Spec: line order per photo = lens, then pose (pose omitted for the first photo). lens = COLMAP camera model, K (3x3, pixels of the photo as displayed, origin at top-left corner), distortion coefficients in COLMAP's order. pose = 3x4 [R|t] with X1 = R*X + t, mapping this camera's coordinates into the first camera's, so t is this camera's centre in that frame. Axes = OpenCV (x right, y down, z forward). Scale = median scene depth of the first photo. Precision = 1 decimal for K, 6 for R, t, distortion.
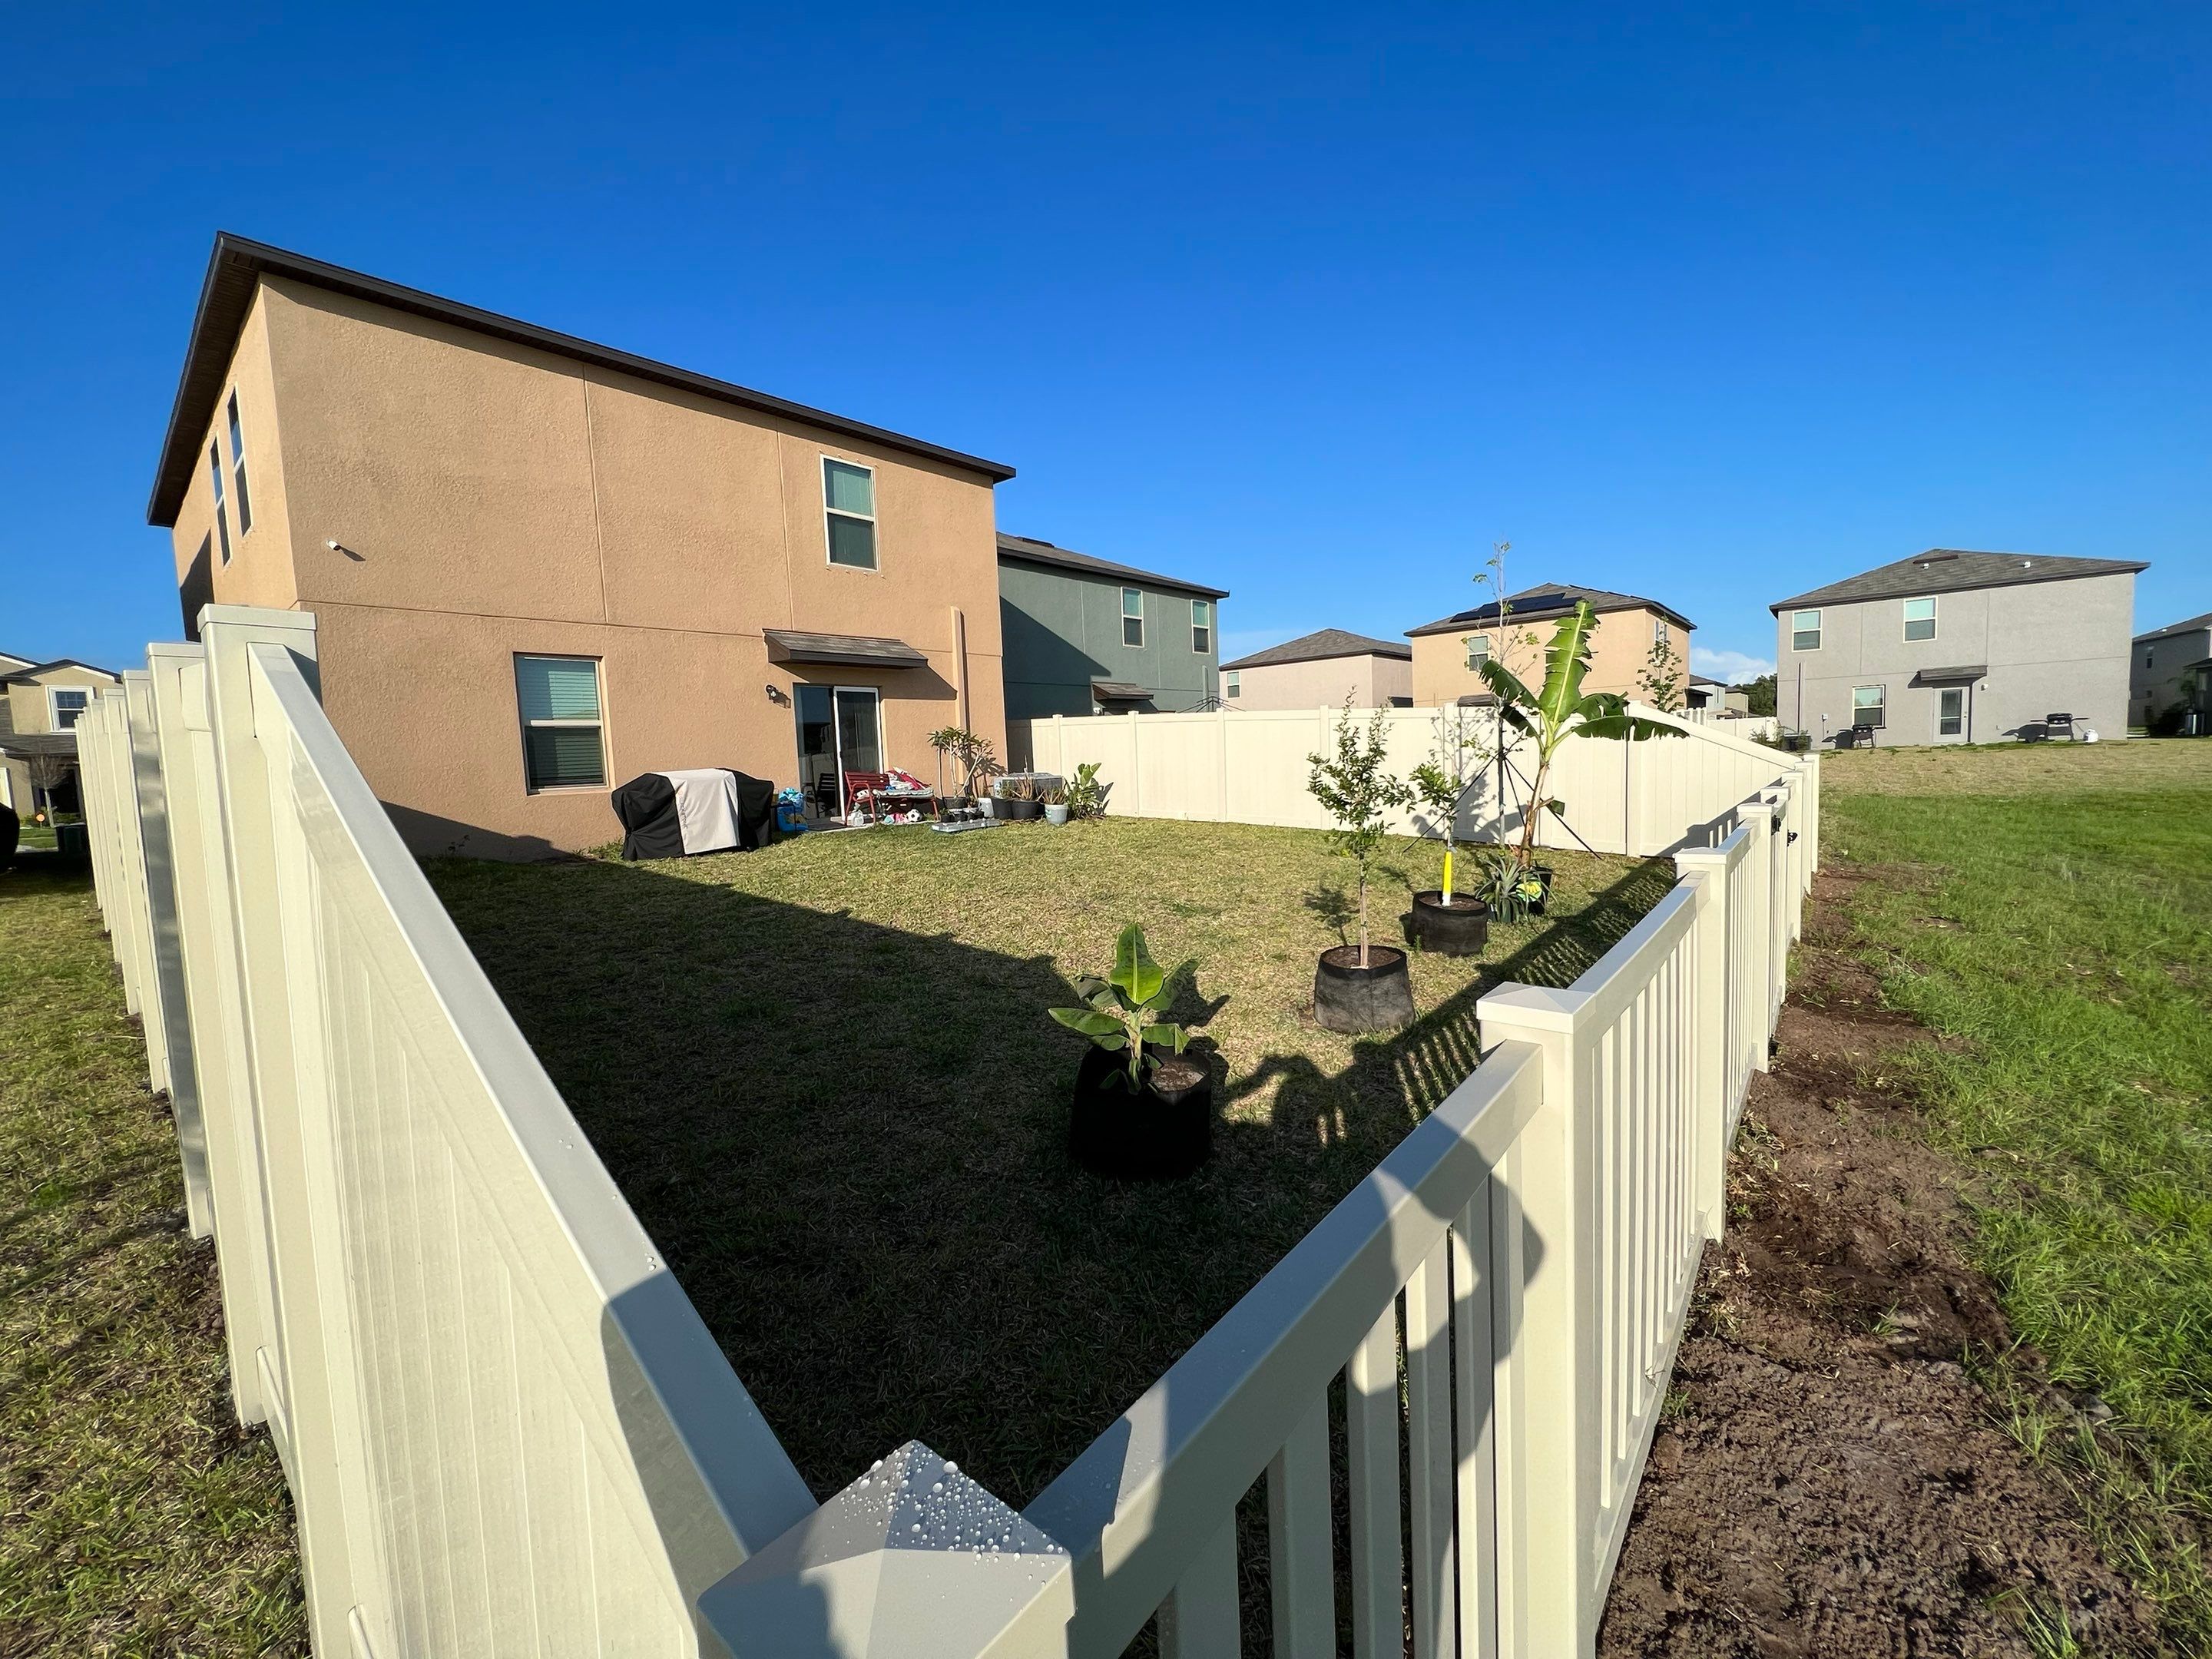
lens RADIAL K [[884.2, 0, 1101.7], [0, 884.2, 824.5], [0, 0, 1]] dist [-0.001130, 0.000035]
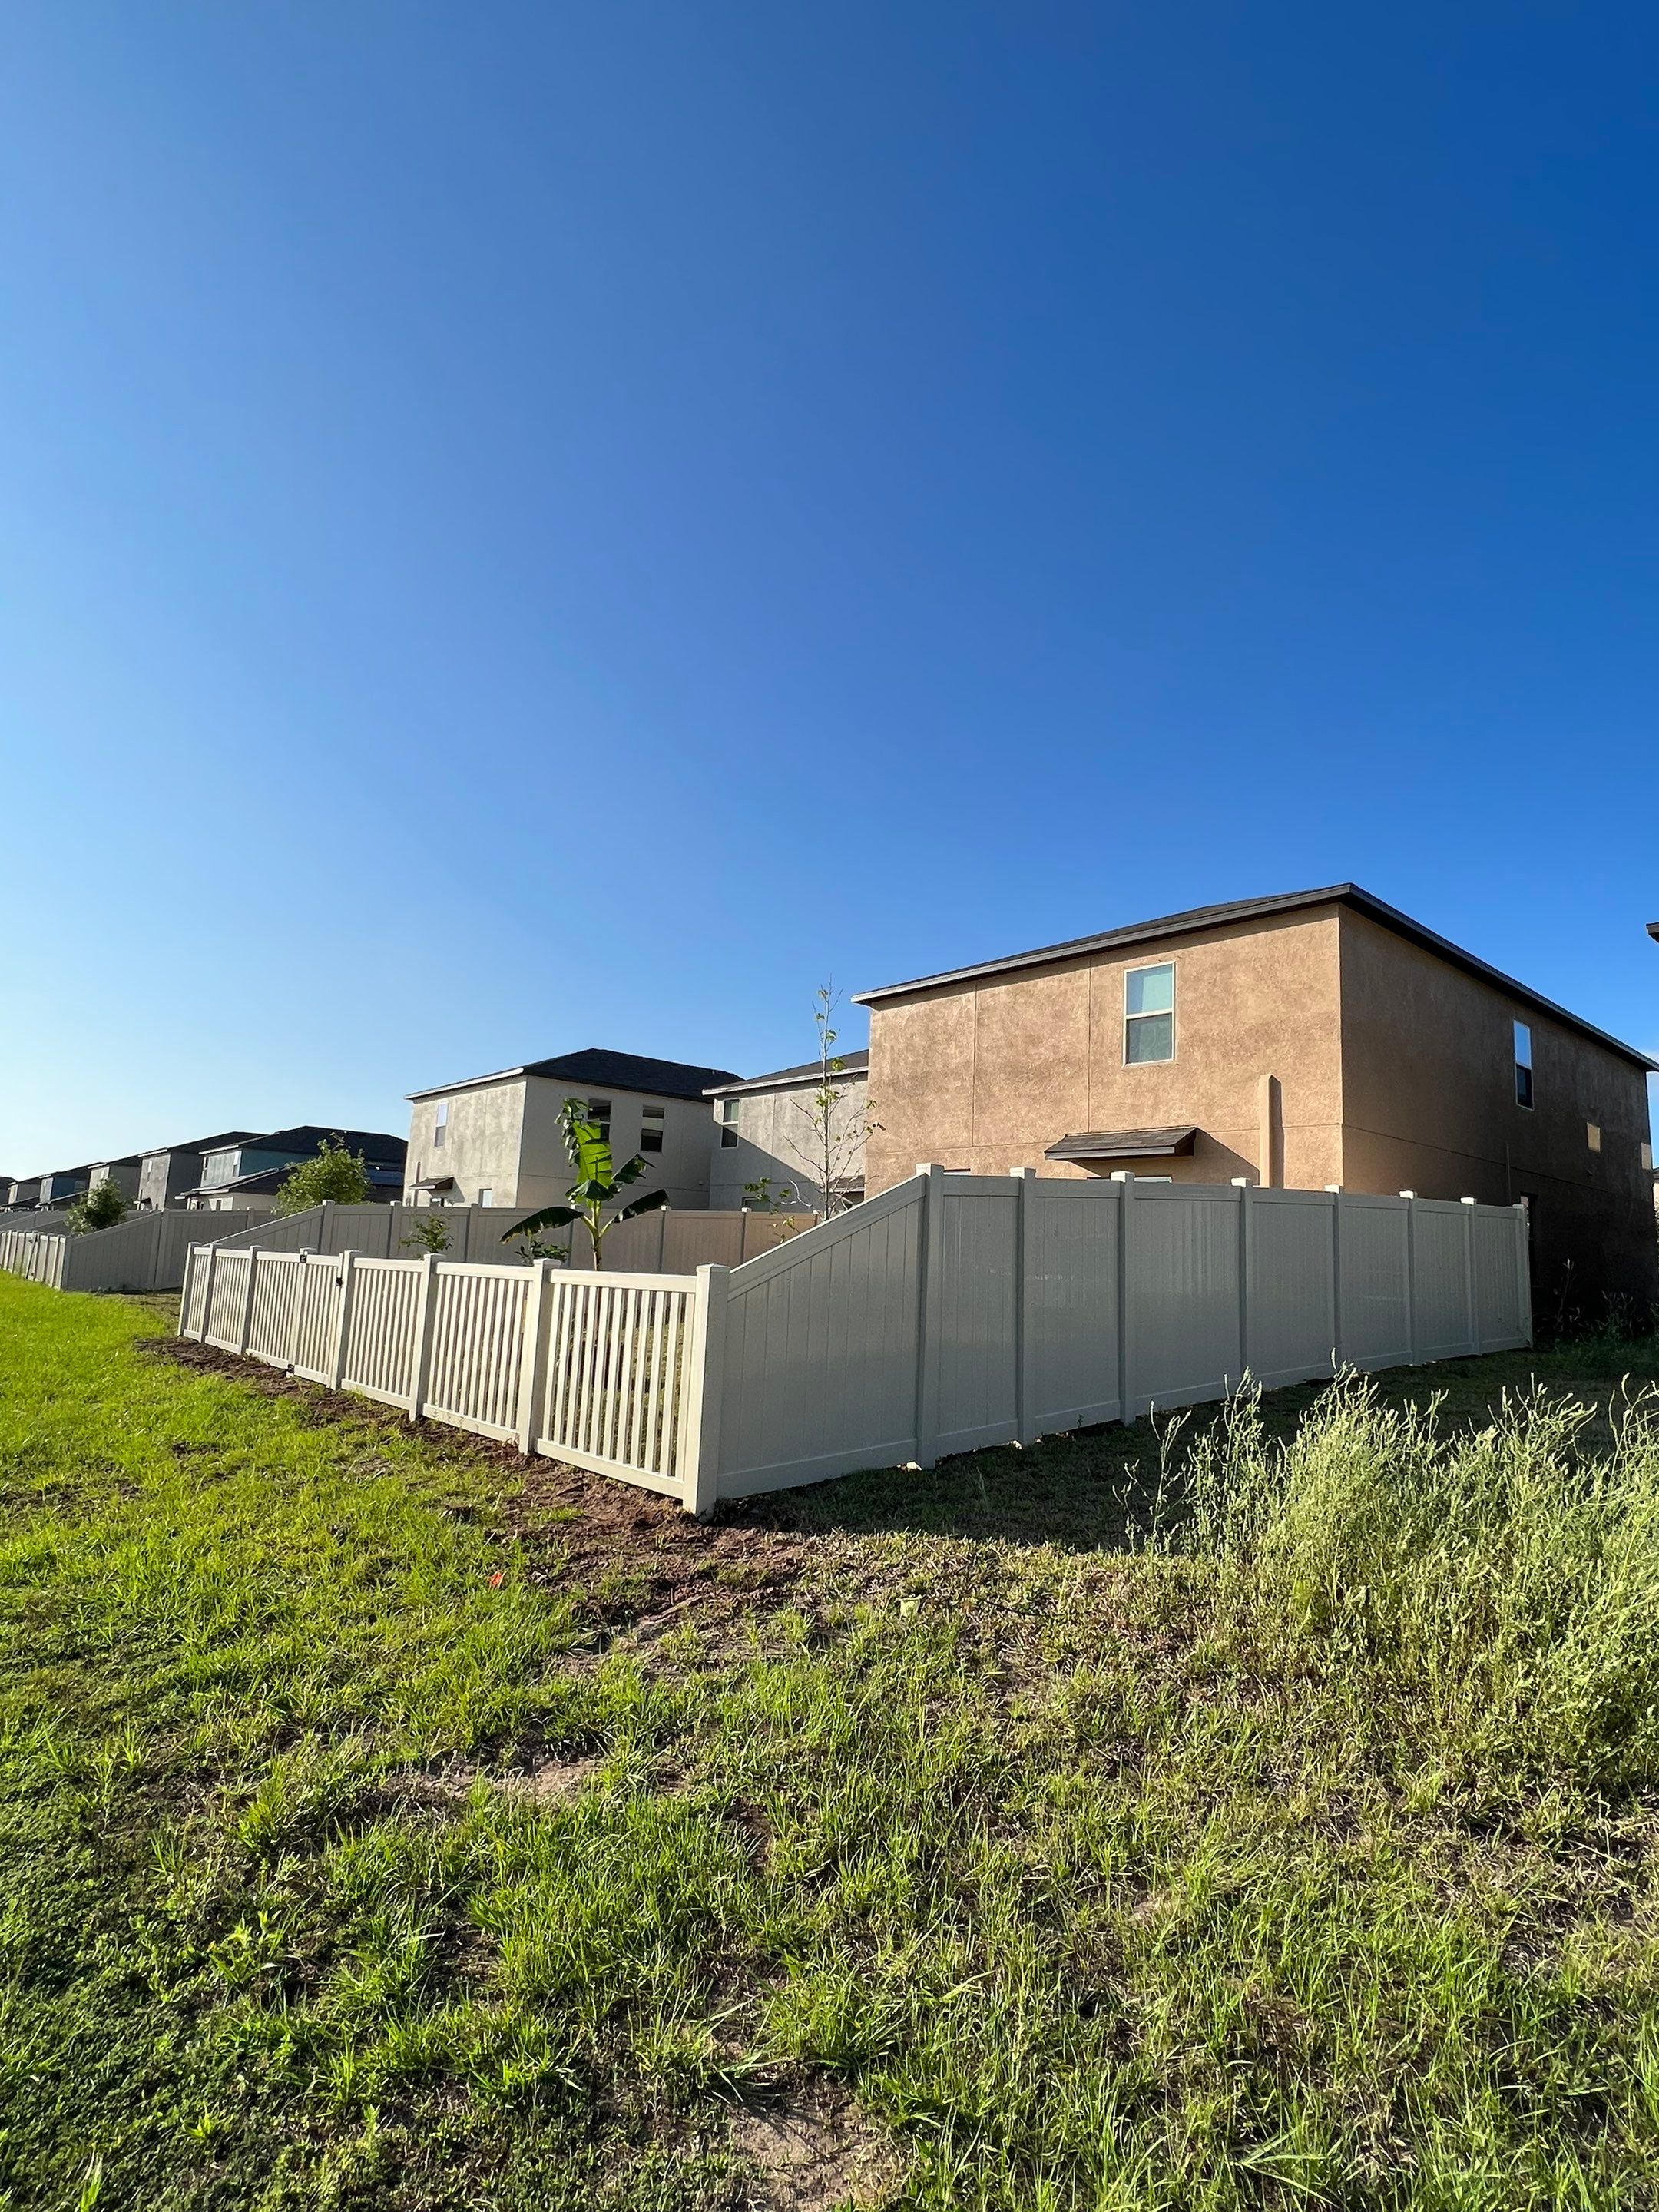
lens RADIAL K [[1101.8, 0, 838.4], [0, 1101.8, 1095.8], [0, 0, 1]] dist [-0.001306, -0.000212]
pose [[-0.139512, -0.112091, -0.983856, 0.970750], [-0.109667, 0.989209, -0.097150, -0.080297], [0.984129, 0.094343, -0.150299, 0.782205]]
